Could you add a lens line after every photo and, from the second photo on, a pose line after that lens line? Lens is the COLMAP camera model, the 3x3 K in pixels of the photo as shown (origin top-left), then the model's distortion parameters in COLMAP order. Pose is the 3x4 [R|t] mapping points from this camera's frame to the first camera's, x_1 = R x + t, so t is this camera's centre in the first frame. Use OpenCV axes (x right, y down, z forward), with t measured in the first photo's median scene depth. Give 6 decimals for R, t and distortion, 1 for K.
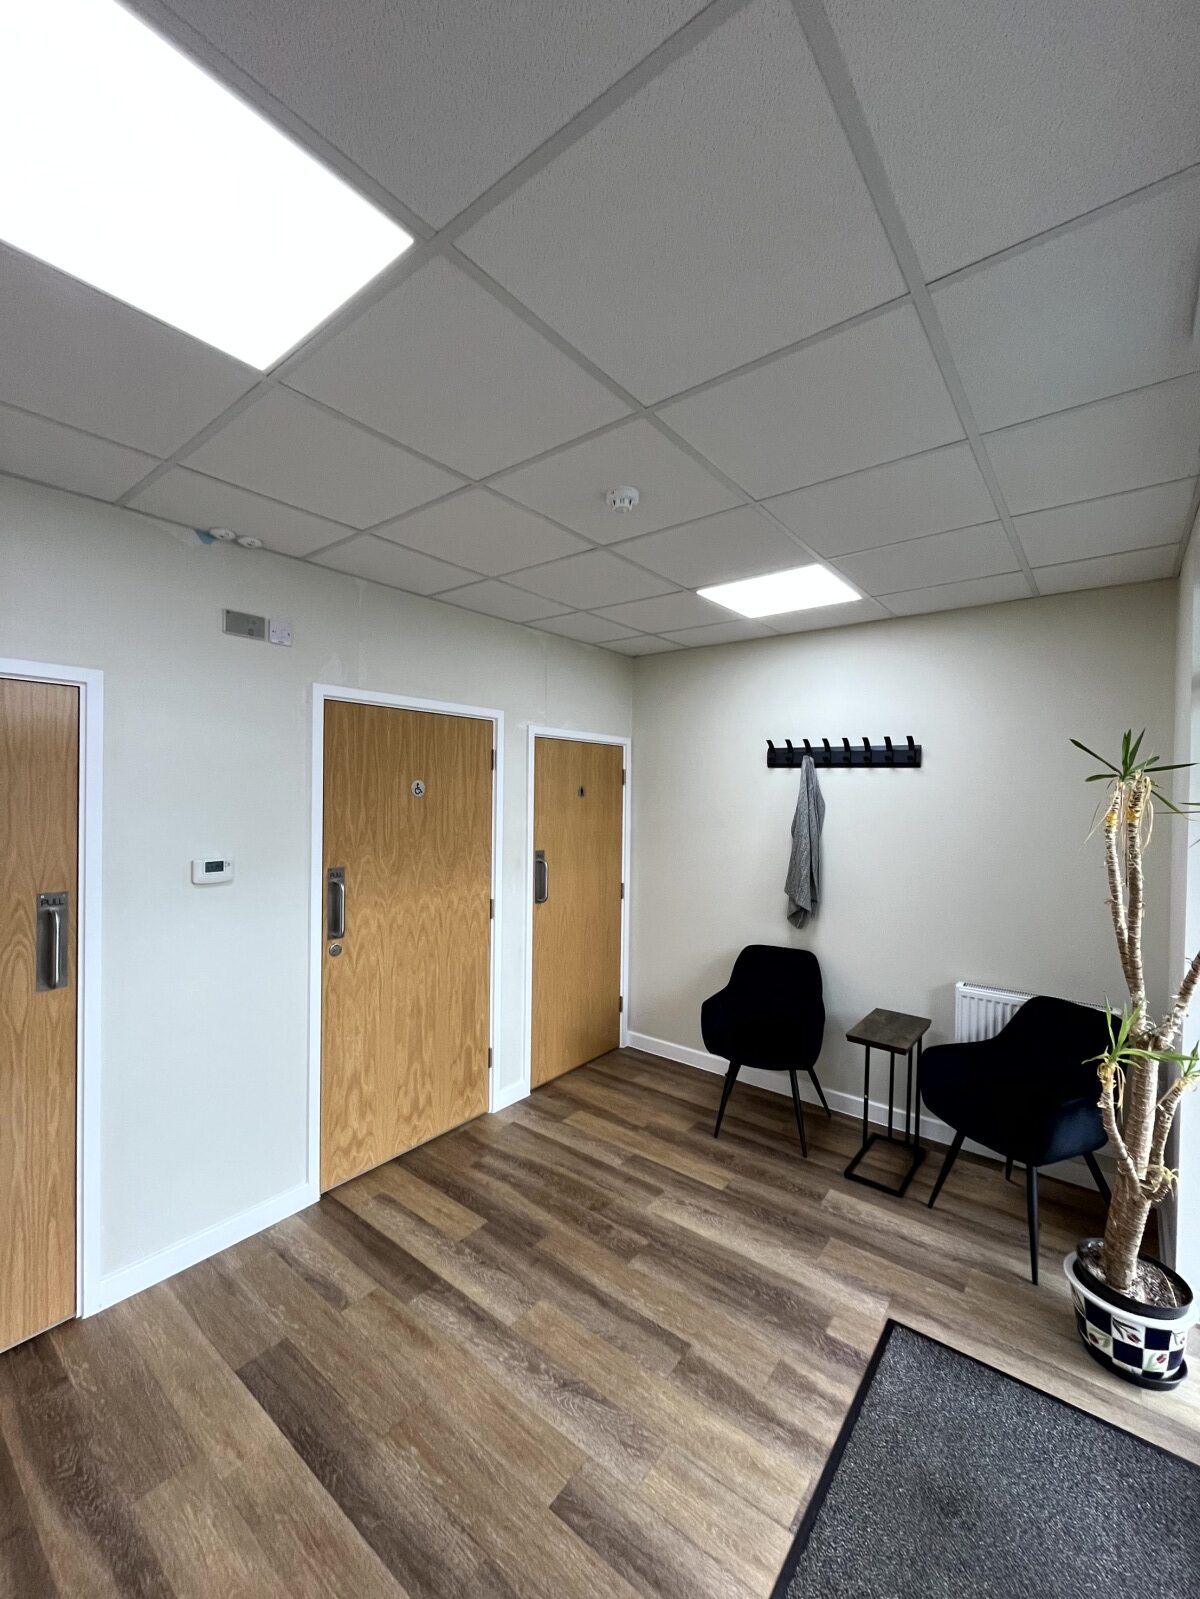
lens RADIAL K [[645.7, 0, 601.5], [0, 645.7, 797.0], [0, 0, 1]] dist [-0.004567, 0.000382]
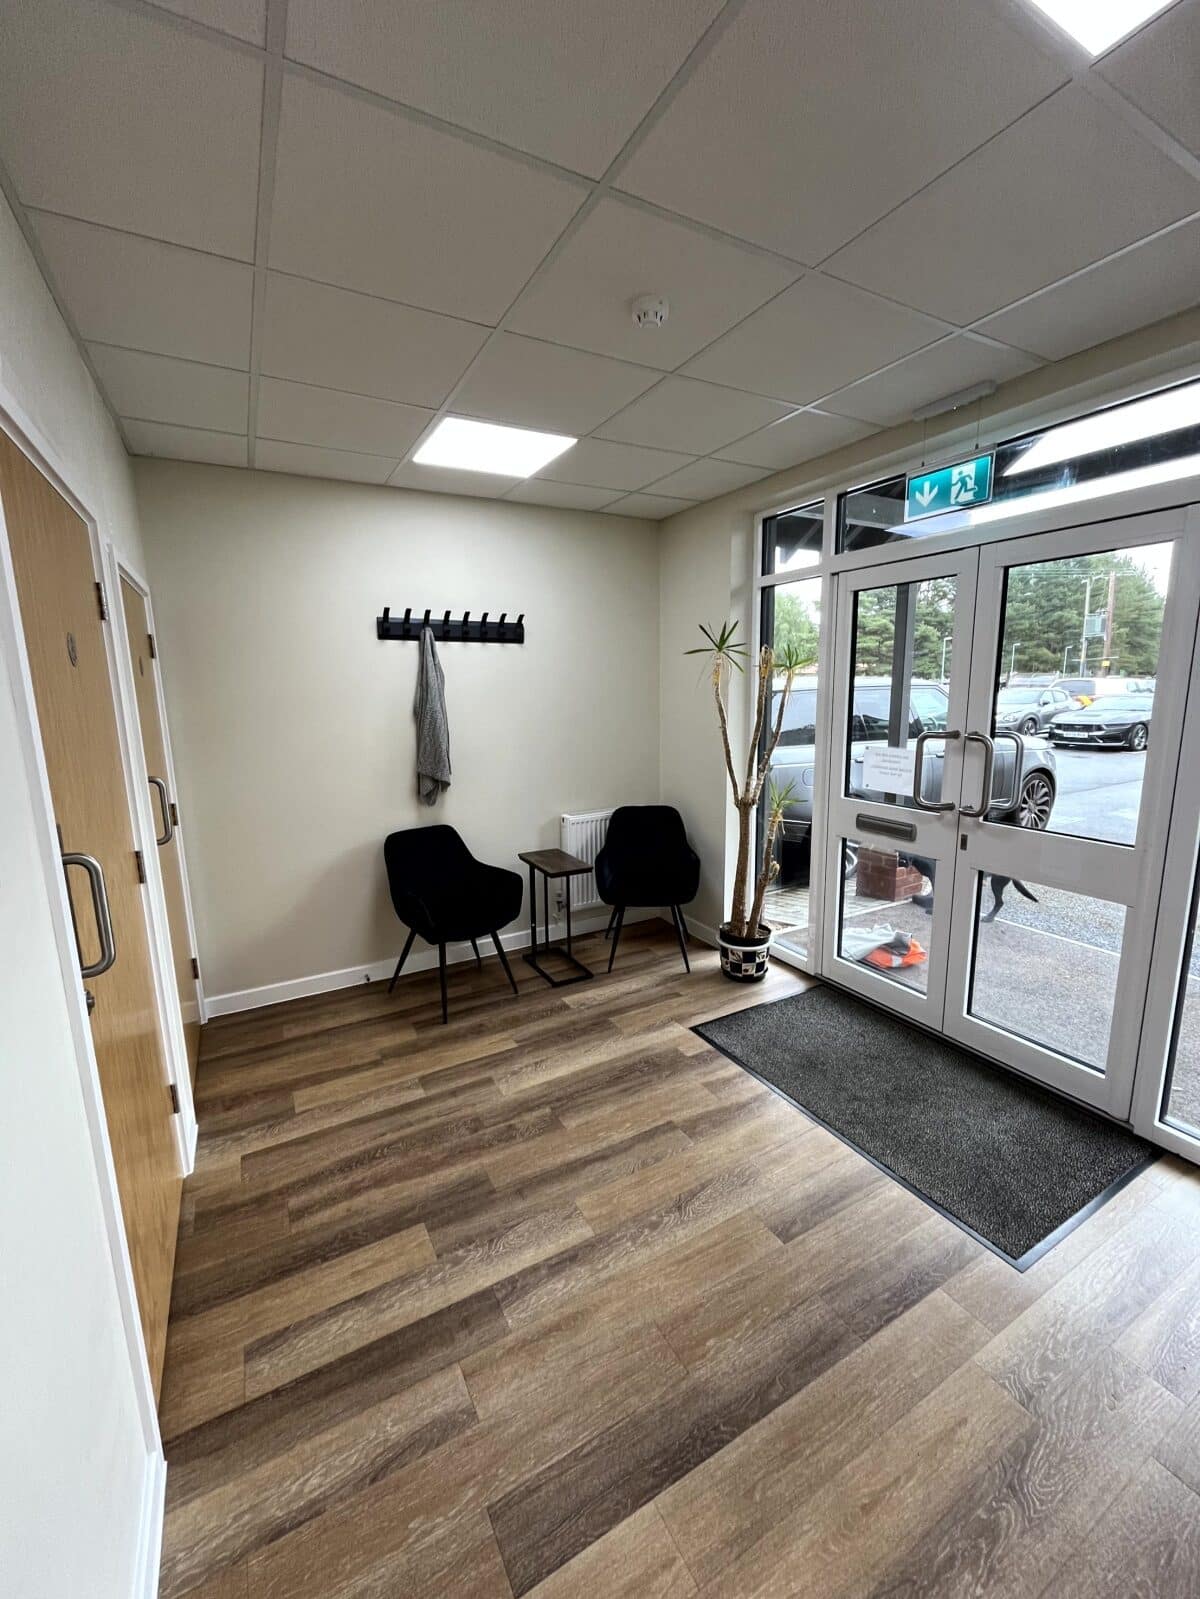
lens RADIAL K [[645.7, 0, 600.6], [0, 645.7, 797.7], [0, 0, 1]] dist [-0.004567, 0.000382]
pose [[0.388590, -0.180448, 0.903568, -0.712556], [0.026825, 0.982436, 0.184662, 0.020508], [-0.921020, -0.047520, 0.386606, 0.539290]]
